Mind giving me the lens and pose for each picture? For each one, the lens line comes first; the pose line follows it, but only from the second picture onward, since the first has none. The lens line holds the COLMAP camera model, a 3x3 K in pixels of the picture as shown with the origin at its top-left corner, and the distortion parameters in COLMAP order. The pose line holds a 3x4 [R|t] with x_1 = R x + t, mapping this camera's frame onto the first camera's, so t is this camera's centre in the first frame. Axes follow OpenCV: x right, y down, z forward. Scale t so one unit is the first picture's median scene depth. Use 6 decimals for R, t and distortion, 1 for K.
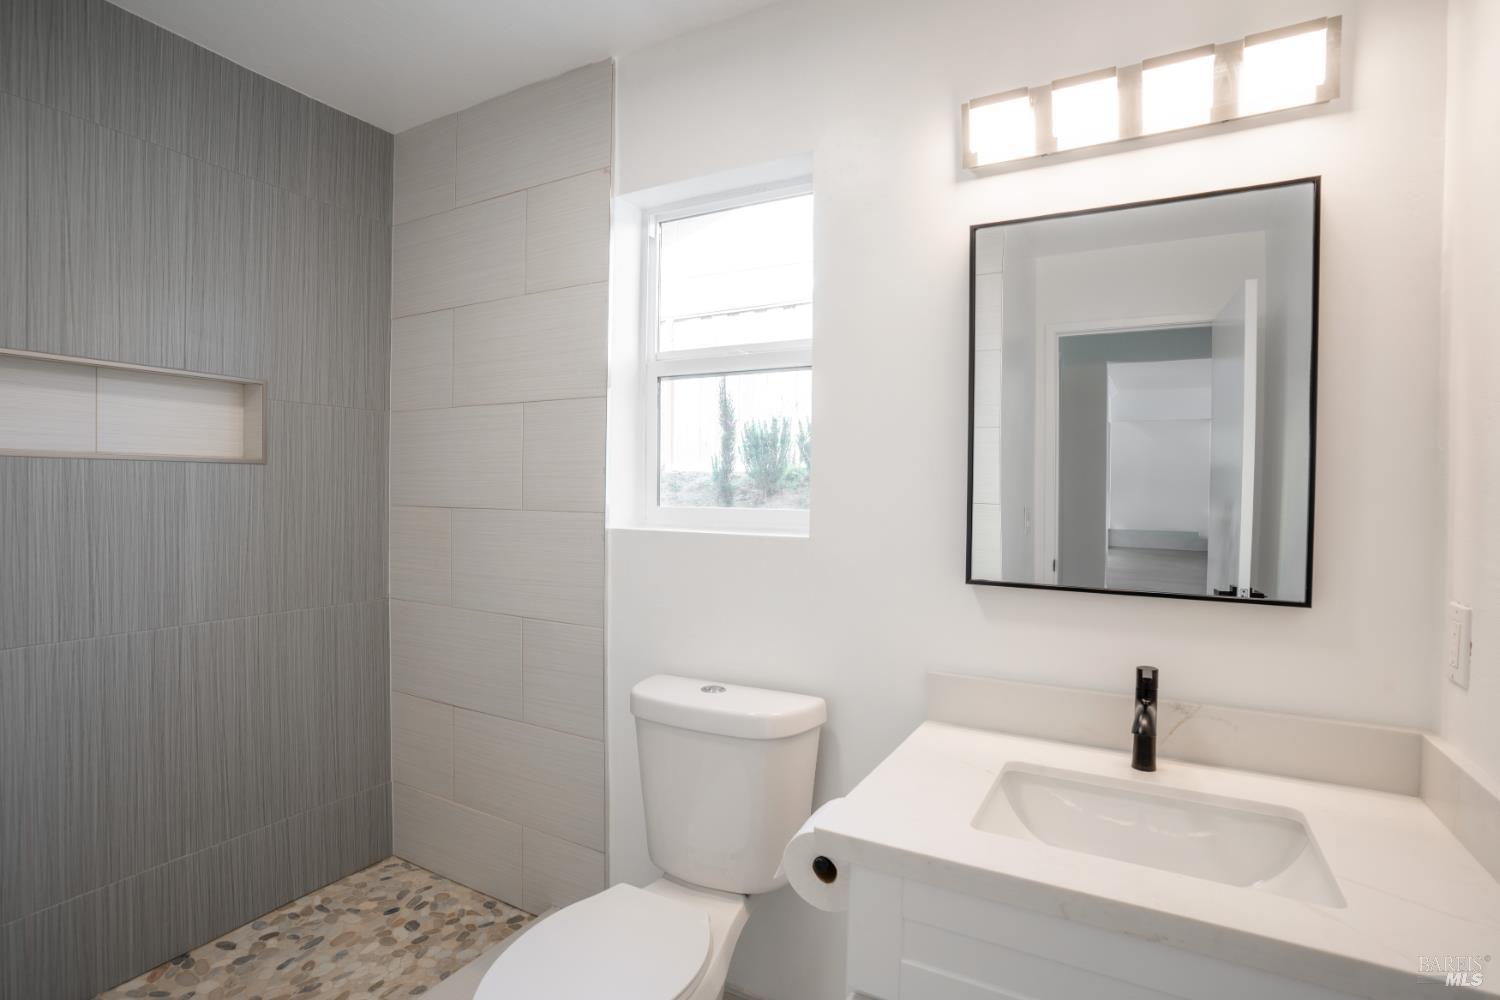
lens RADIAL K [[717.8, 0, 756.9], [0, 717.8, 506.4], [0, 0, 1]] dist [-0.050144, 0.019678]
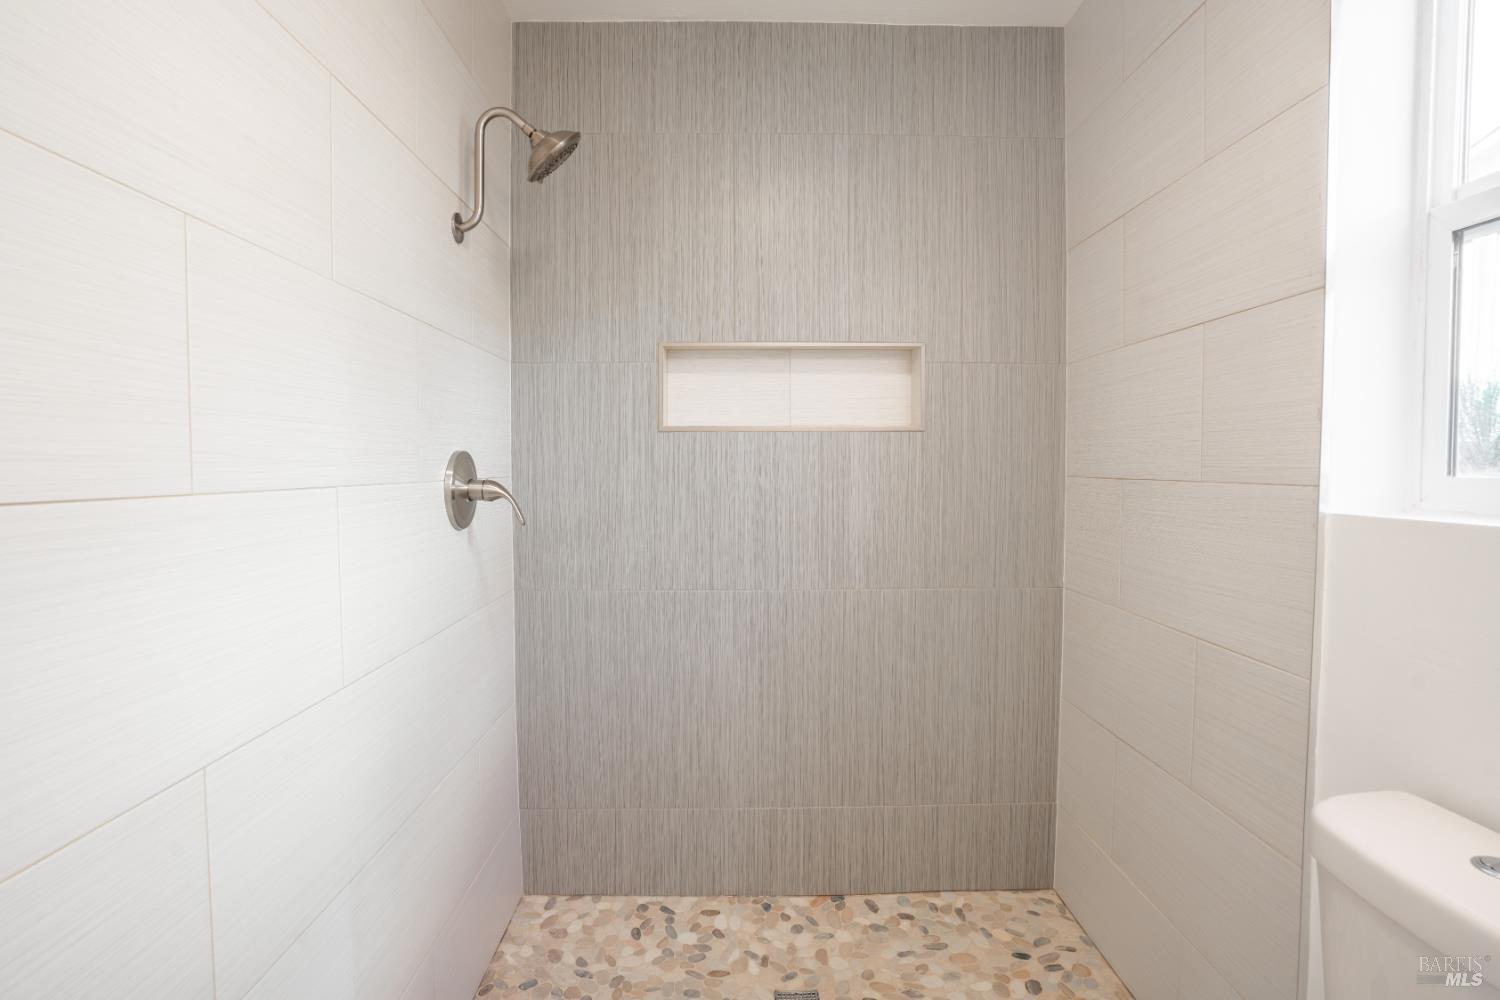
lens RADIAL K [[765.6, 0, 742.6], [0, 765.6, 497.3], [0, 0, 1]] dist [-0.070234, 0.026711]
pose [[0.495875, 0.026267, -0.867997, 0.077062], [-0.012865, 0.999655, 0.022902, 0.009453], [0.868299, -0.000190, 0.496042, 0.272183]]
